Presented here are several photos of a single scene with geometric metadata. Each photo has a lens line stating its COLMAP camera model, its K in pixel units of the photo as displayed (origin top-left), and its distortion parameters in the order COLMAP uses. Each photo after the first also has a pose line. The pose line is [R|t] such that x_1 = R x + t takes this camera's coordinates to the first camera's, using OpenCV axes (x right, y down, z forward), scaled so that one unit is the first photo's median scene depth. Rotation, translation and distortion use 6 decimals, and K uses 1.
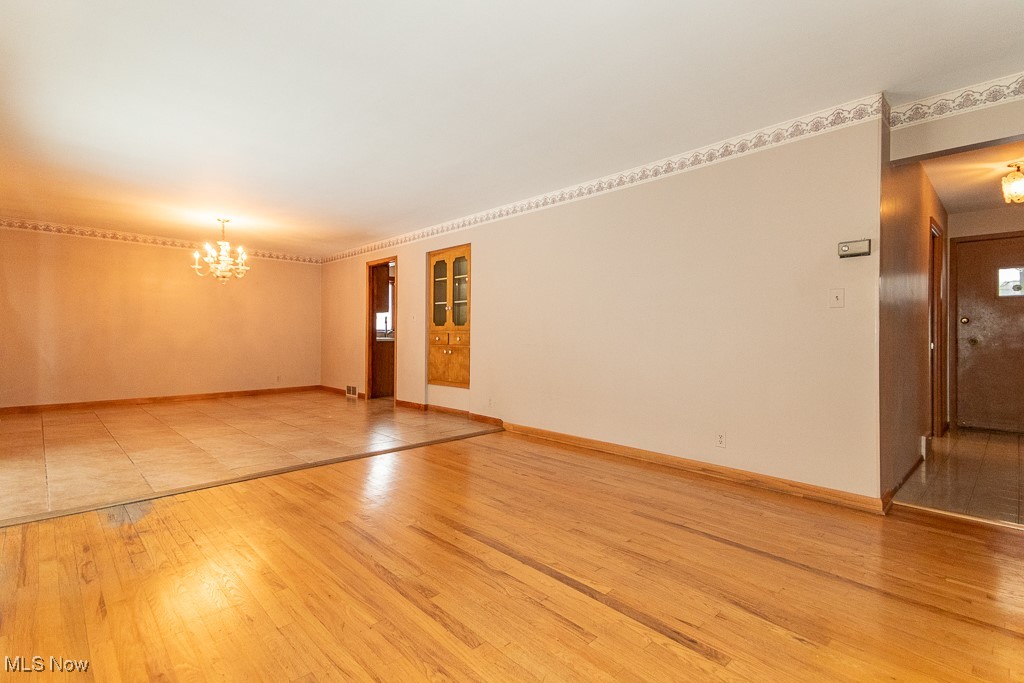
lens RADIAL K [[480.0, 0, 494.4], [0, 480.0, 339.6], [0, 0, 1]] dist [0.094150, -0.030037]
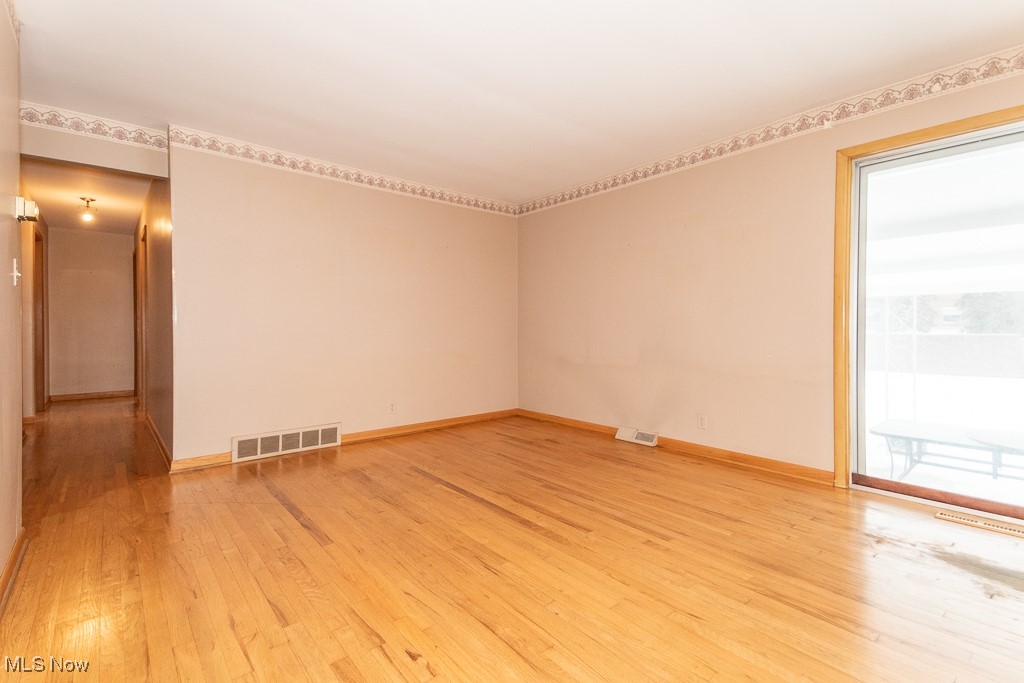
lens RADIAL K [[471.9, 0, 500.3], [0, 471.9, 334.0], [0, 0, 1]] dist [0.083077, -0.031829]
pose [[-0.998317, -0.001682, 0.057973, -0.023217], [-0.000129, 0.999641, 0.026782, -0.009143], [-0.057997, 0.026730, -0.997959, 0.845196]]
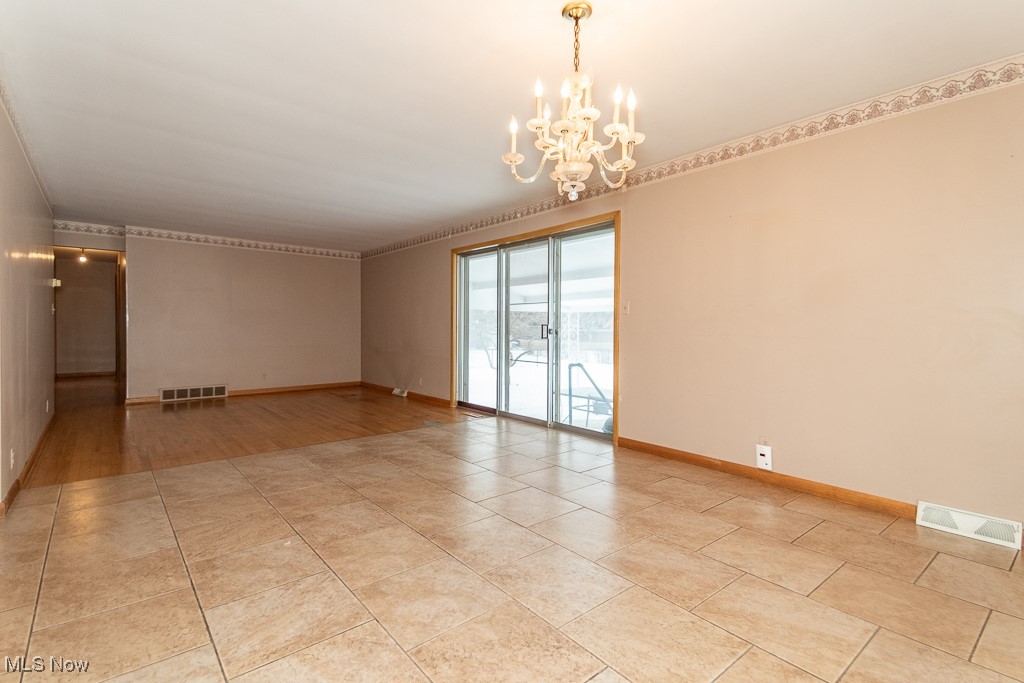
lens RADIAL K [[477.1, 0, 512.8], [0, 477.1, 335.3], [0, 0, 1]] dist [0.068356, -0.020753]
pose [[-0.998853, -0.009243, 0.046976, -0.530975], [-0.008041, 0.999637, 0.025729, -0.023459], [-0.047197, 0.025322, -0.998565, 1.369146]]
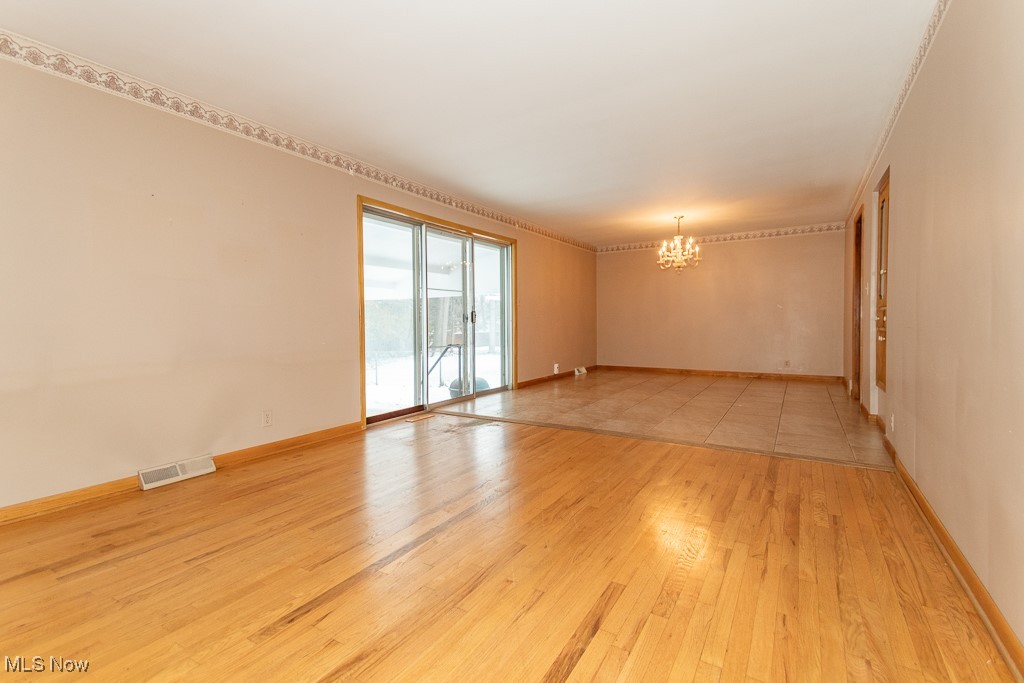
lens RADIAL K [[460.2, 0, 507.7], [0, 460.2, 352.0], [0, 0, 1]] dist [0.044694, -0.000399]
pose [[0.266318, 0.059246, -0.962063, 0.392050], [-0.000014, 0.998109, 0.061462, 0.002841], [0.963885, -0.016355, 0.265815, 0.332402]]
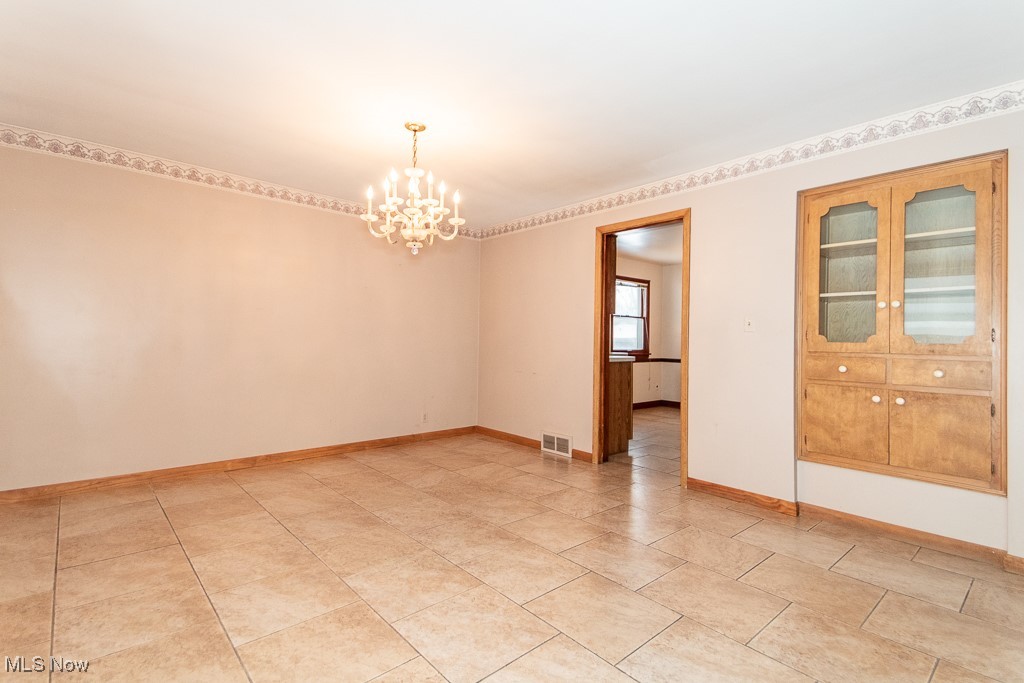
lens RADIAL K [[469.1, 0, 512.0], [0, 469.1, 341.5], [0, 0, 1]] dist [0.027978, -0.000710]
pose [[0.999792, 0.015324, -0.013488, -0.450101], [-0.015457, 0.999832, -0.009836, -0.019802], [0.013335, 0.010043, 0.999861, 0.545253]]
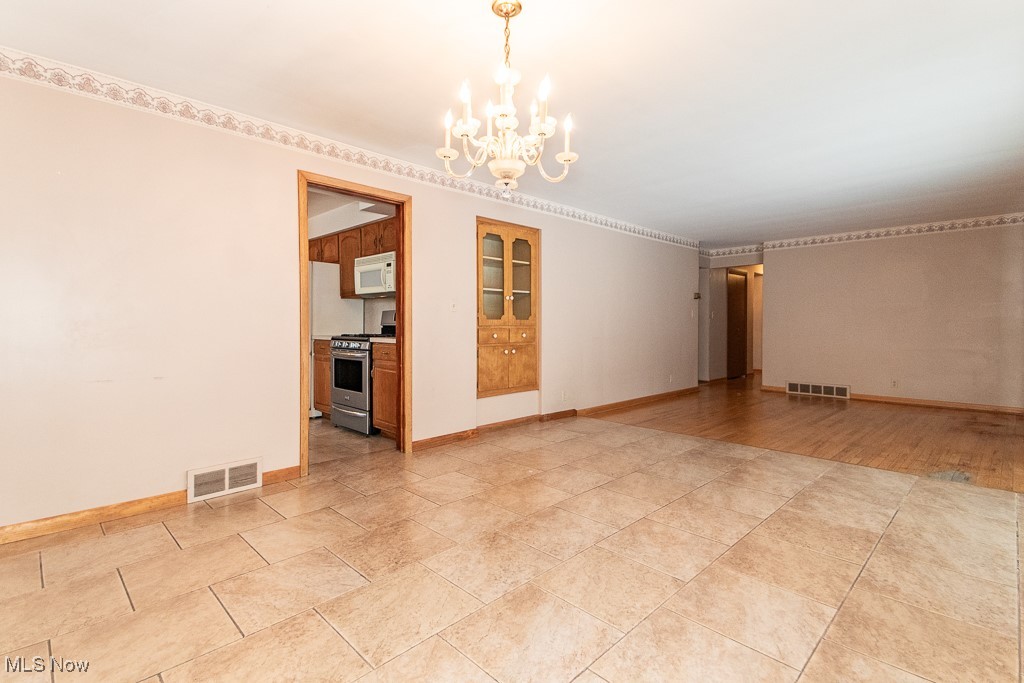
lens RADIAL K [[477.1, 0, 512.8], [0, 477.1, 335.3], [0, 0, 1]] dist [0.068356, -0.020753]
pose [[-0.036997, -0.024713, 0.999010, -0.904018], [0.010225, 0.999632, 0.025107, -0.022321], [-0.999263, 0.011144, -0.036730, 1.029455]]
